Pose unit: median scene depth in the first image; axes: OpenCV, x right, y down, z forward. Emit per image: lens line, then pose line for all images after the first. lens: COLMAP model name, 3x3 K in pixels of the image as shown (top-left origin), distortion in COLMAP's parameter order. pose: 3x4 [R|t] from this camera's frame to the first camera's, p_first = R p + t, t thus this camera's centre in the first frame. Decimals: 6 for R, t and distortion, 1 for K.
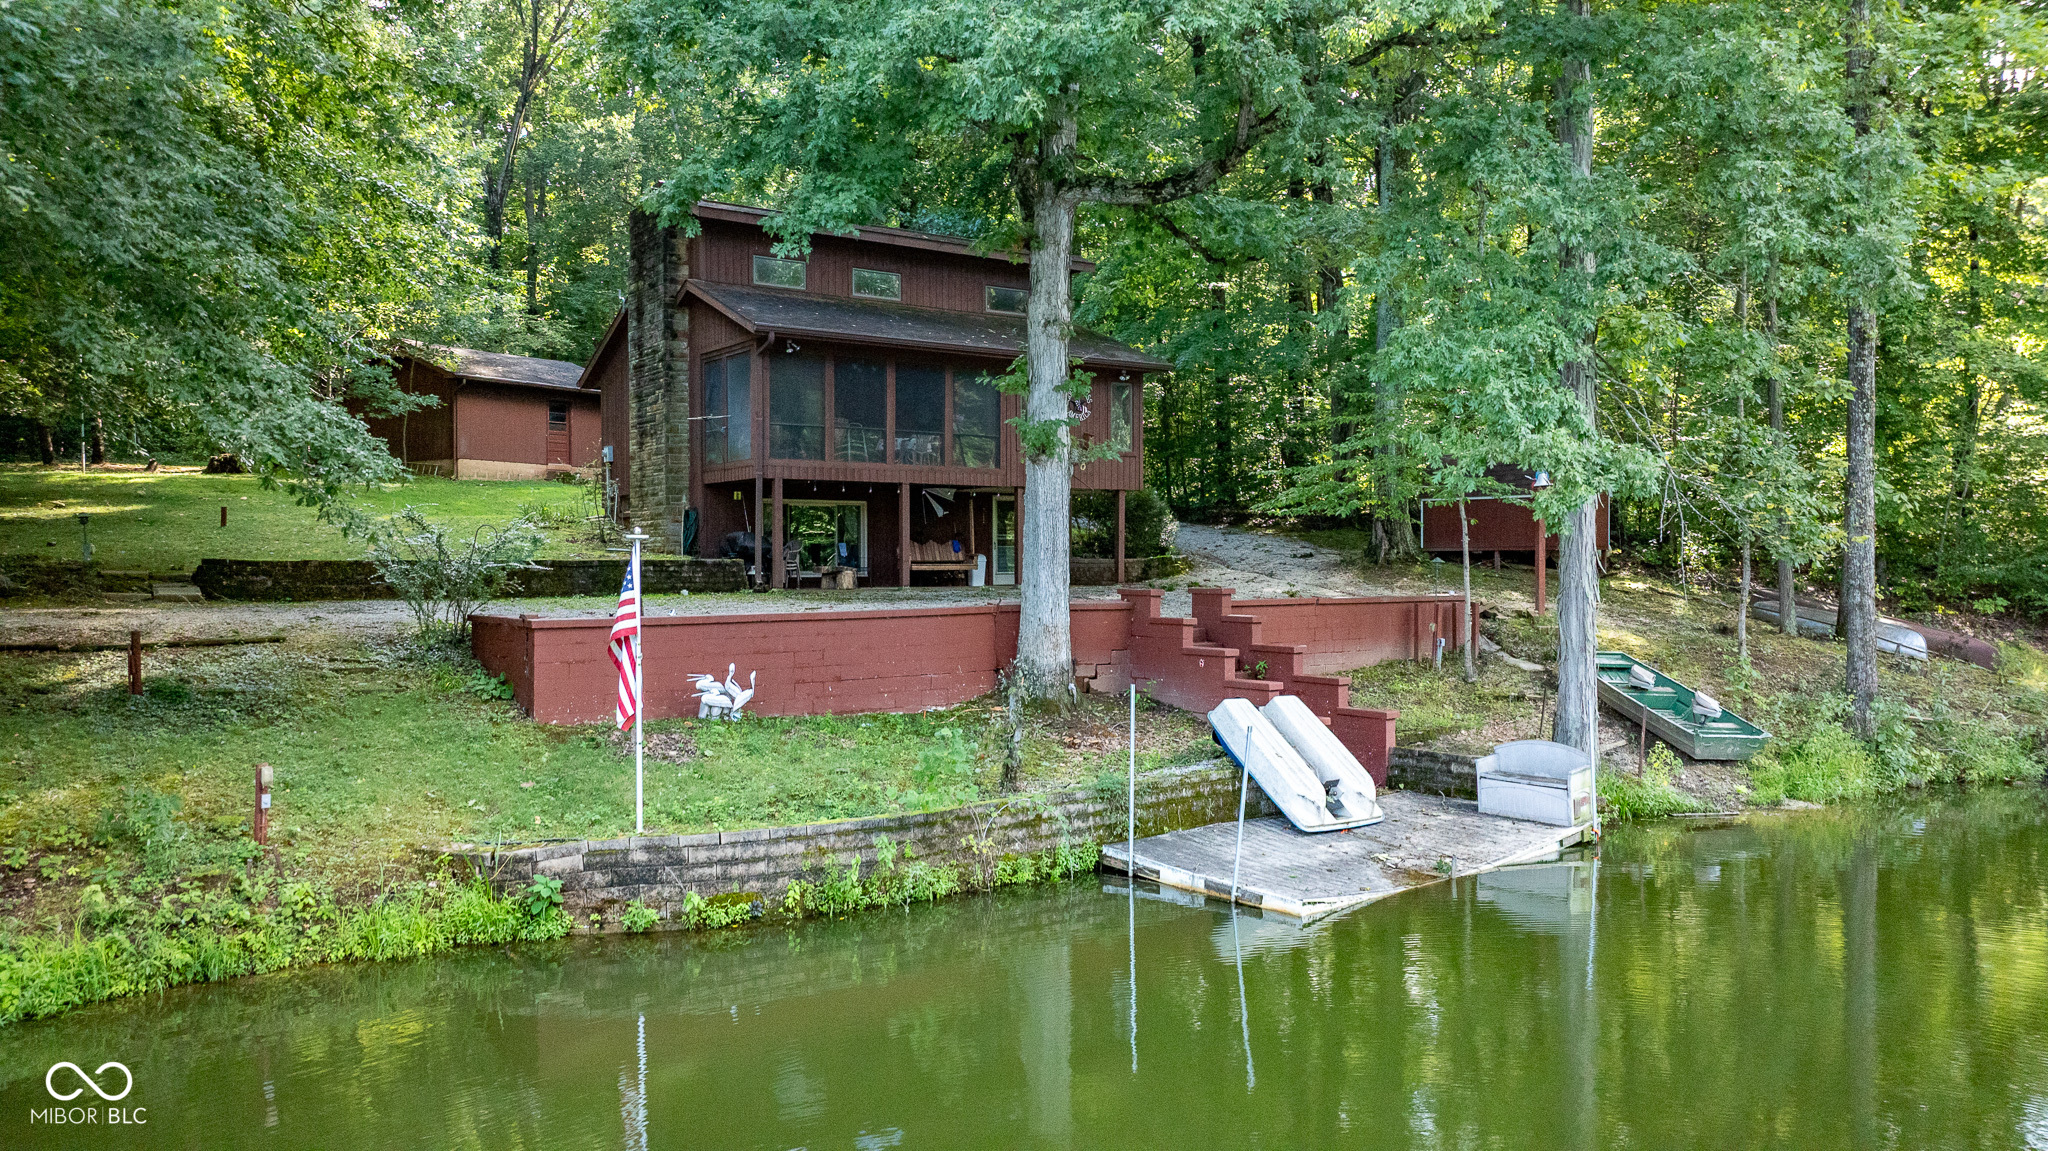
lens RADIAL K [[1501.3, 0, 1046.1], [0, 1501.3, 568.9], [0, 0, 1]] dist [-0.006355, 0.002597]
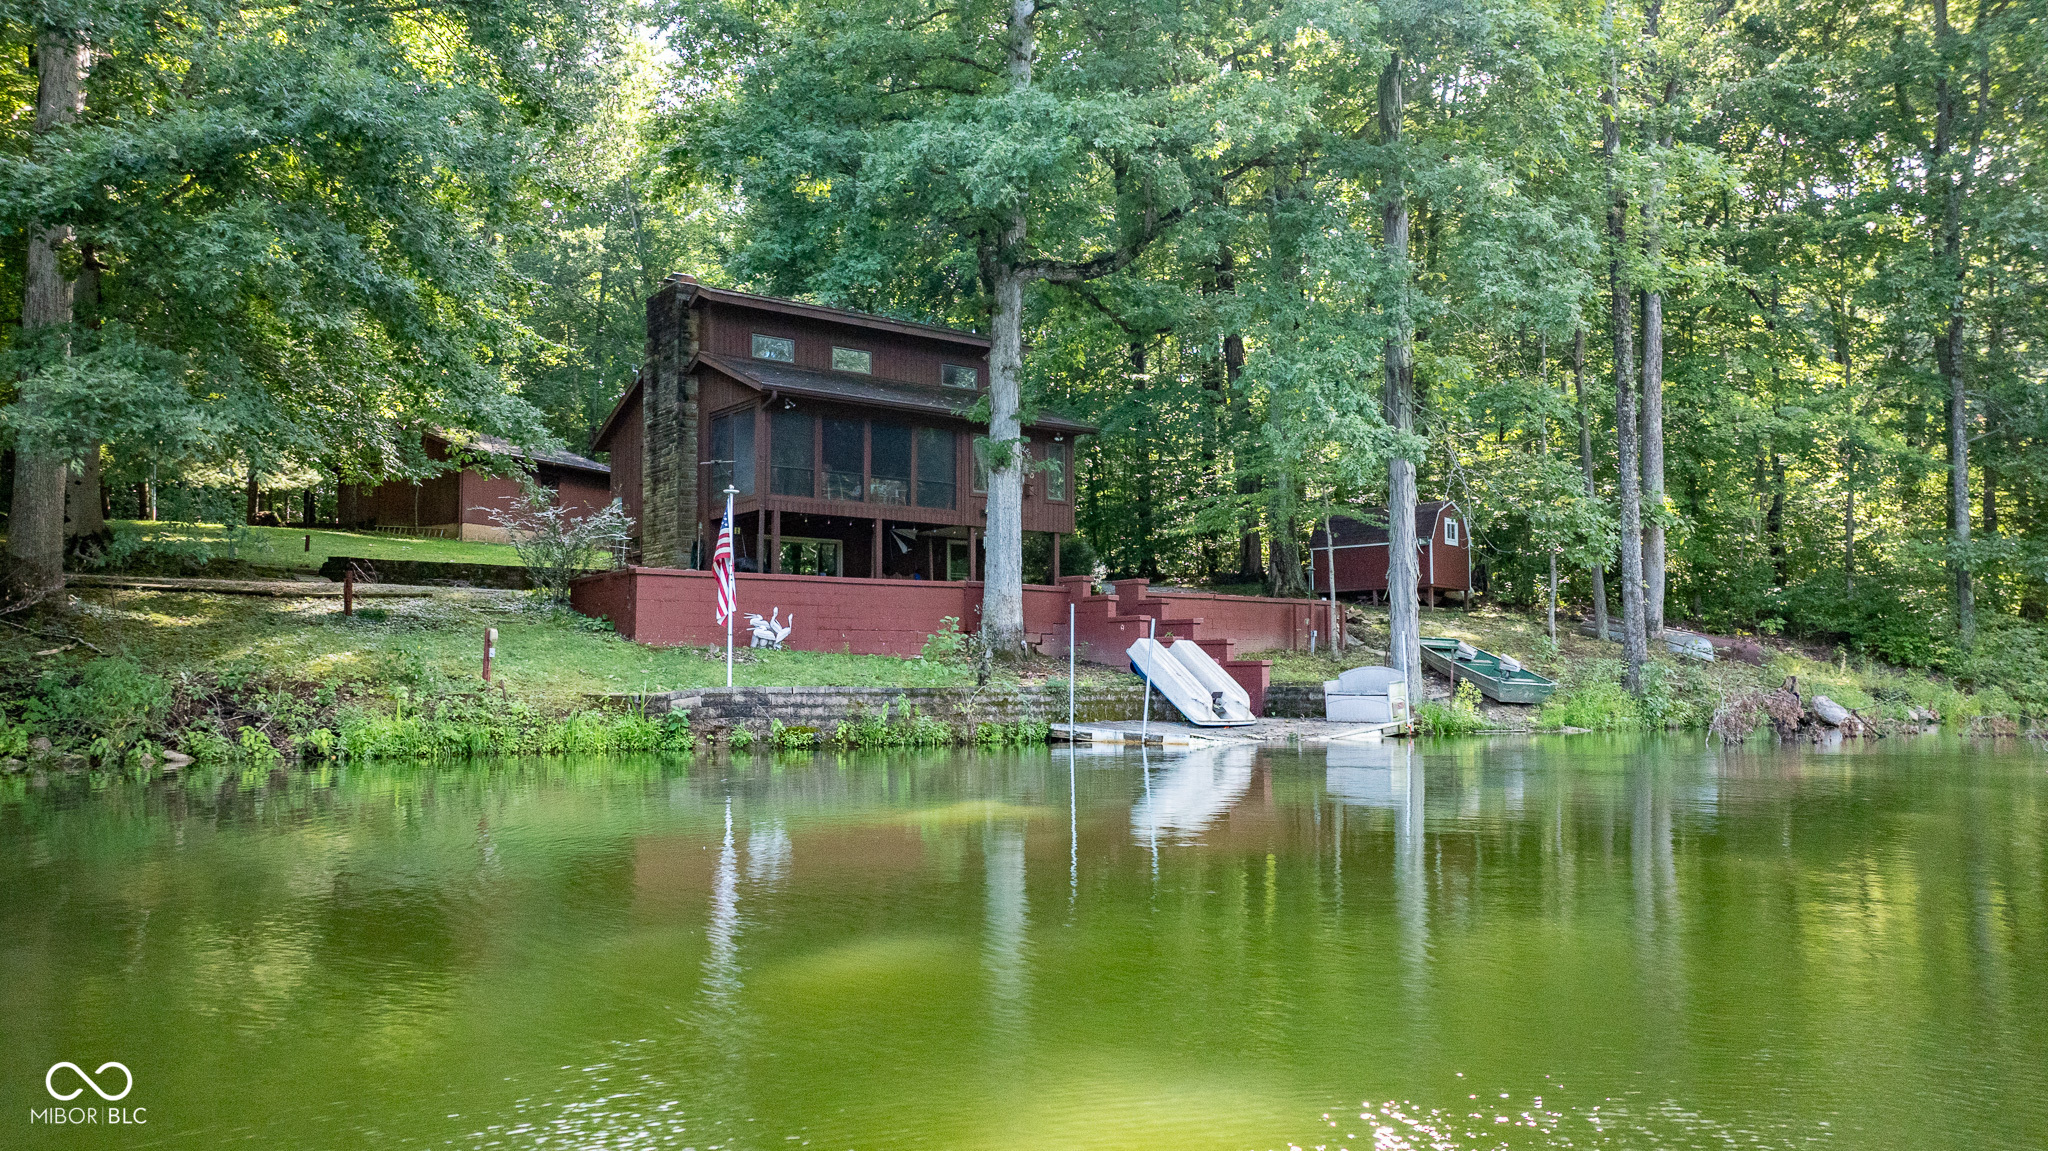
lens RADIAL K [[1533.3, 0, 1024.0], [0, 1533.3, 575.5], [0, 0, 1]] dist [0.001879, -0.000818]
pose [[0.999384, 0.000558, 0.035101, -0.030725], [0.002182, 0.996953, -0.077974, 0.128746], [-0.035038, 0.078003, 0.996337, -0.350255]]
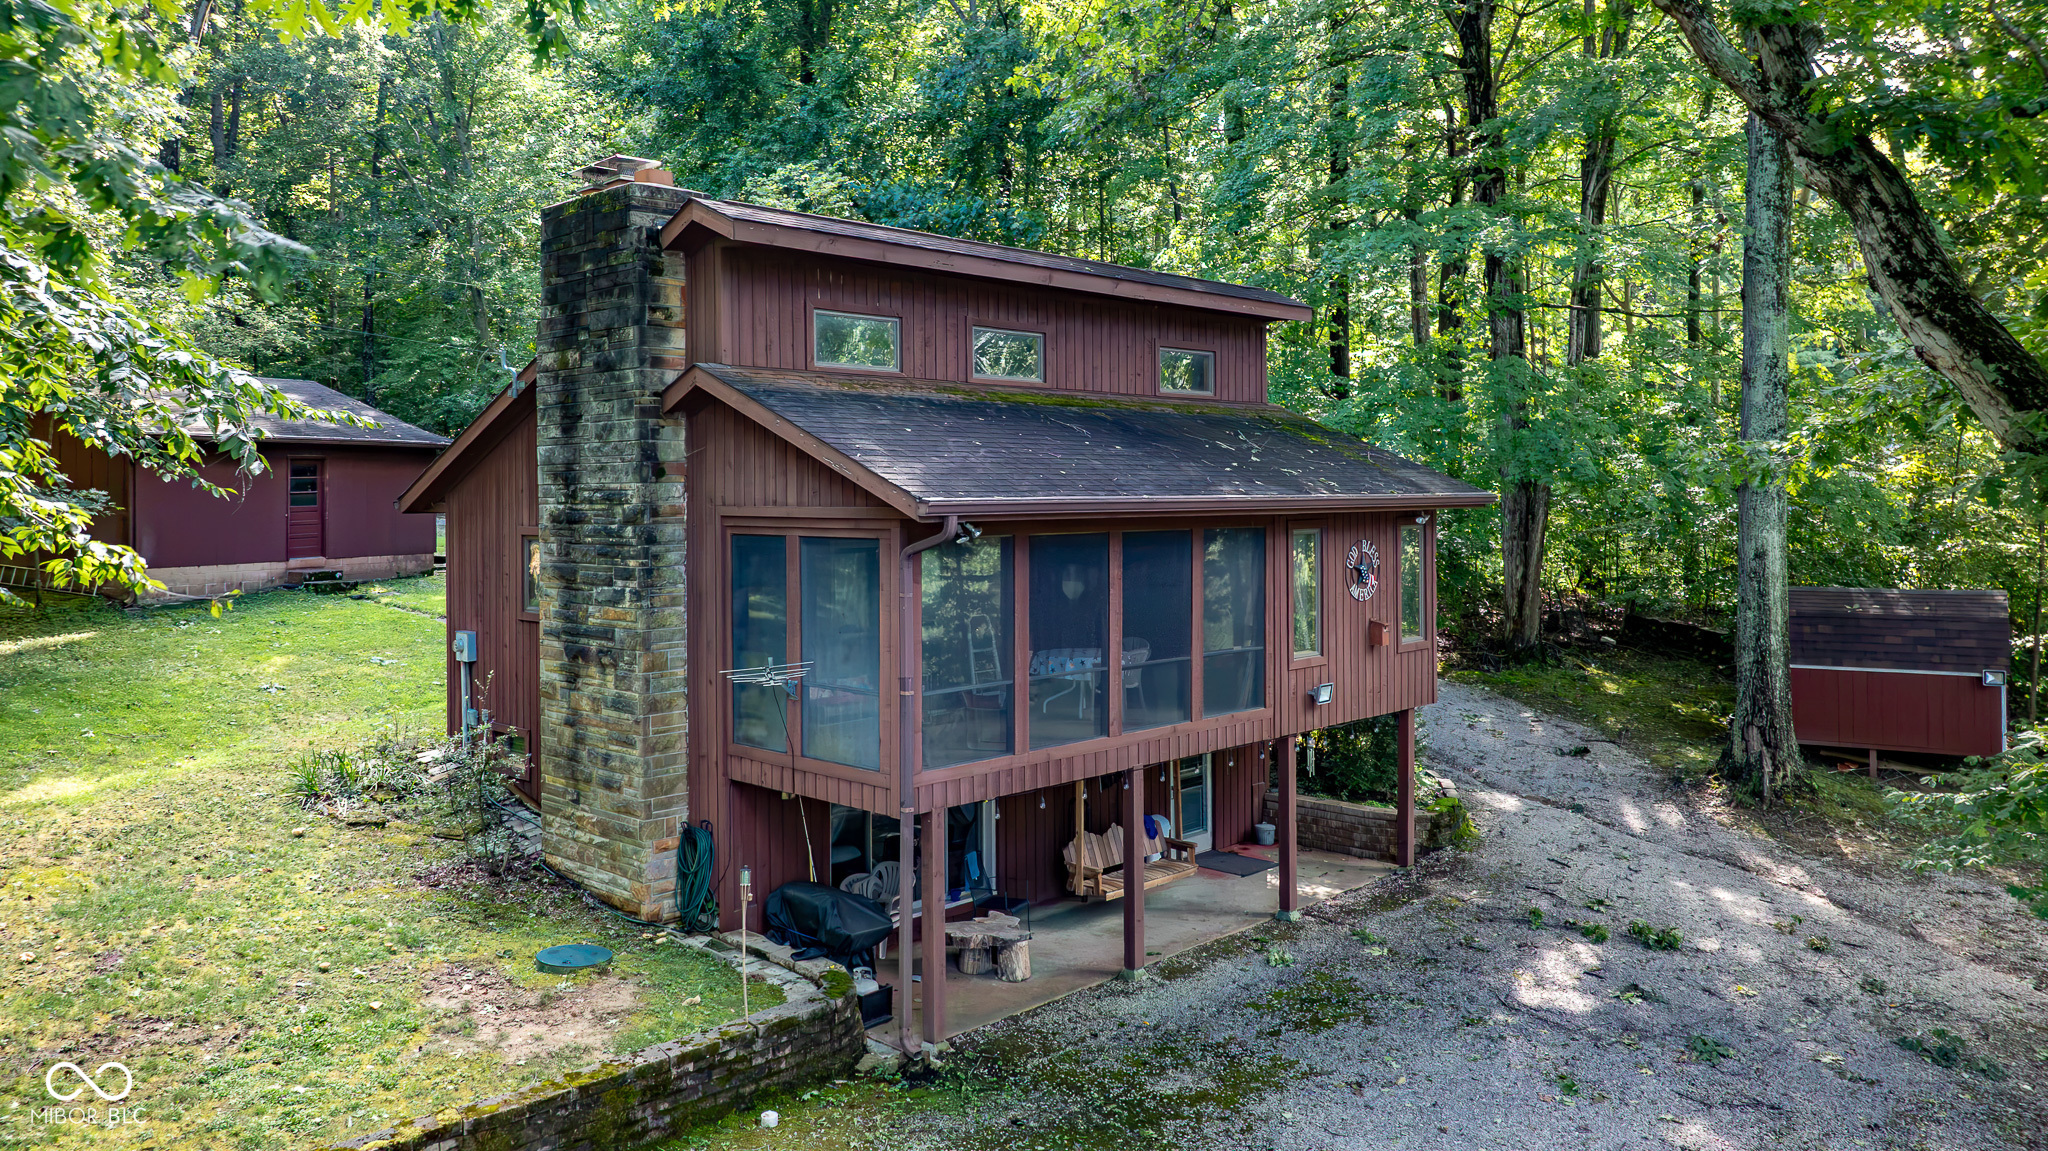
lens RADIAL K [[1525.7, 0, 1024.5], [0, 1525.7, 485.3], [0, 0, 1]] dist [-0.000873, 0.000077]
pose [[0.985051, -0.002233, 0.172249, -0.334376], [0.004276, 0.999925, -0.011487, -0.224446], [-0.172210, 0.012052, 0.984986, 0.752151]]
